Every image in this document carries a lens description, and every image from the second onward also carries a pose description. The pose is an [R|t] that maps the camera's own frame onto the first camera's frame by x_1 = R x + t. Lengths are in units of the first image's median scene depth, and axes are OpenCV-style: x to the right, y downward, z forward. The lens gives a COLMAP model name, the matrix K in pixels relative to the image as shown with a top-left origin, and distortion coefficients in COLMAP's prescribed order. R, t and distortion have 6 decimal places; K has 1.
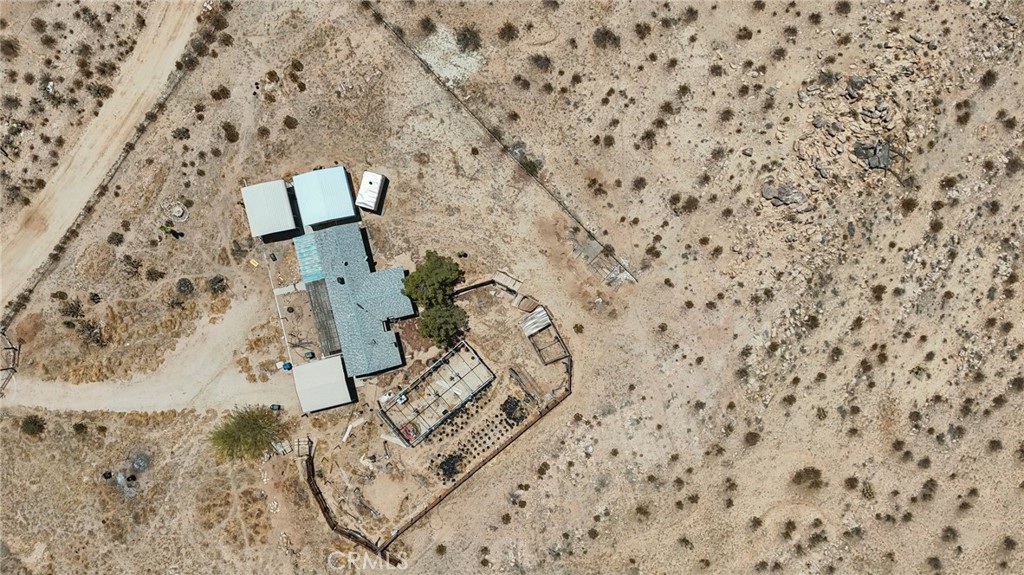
lens RADIAL K [[748.9, 0, 516.0], [0, 748.9, 286.6], [0, 0, 1]] dist [0.079899, -0.080300]
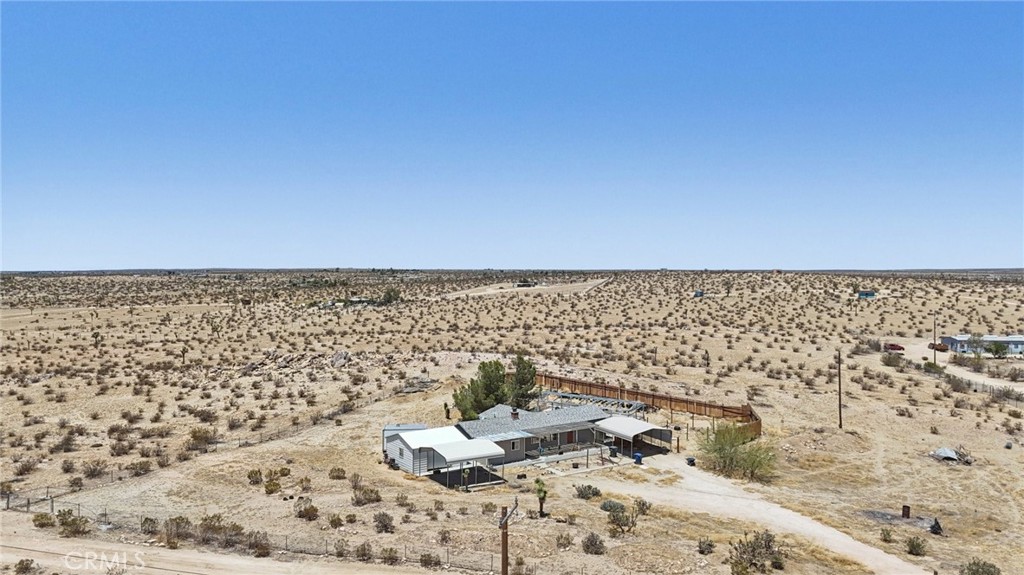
lens RADIAL K [[748.9, 0, 516.0], [0, 748.9, 286.6], [0, 0, 1]] dist [0.079899, -0.080300]
pose [[-0.371129, -0.038499, 0.927783, -1.011013], [0.928540, -0.024780, 0.370404, -0.317717], [0.008730, 0.998951, 0.044945, 0.780890]]
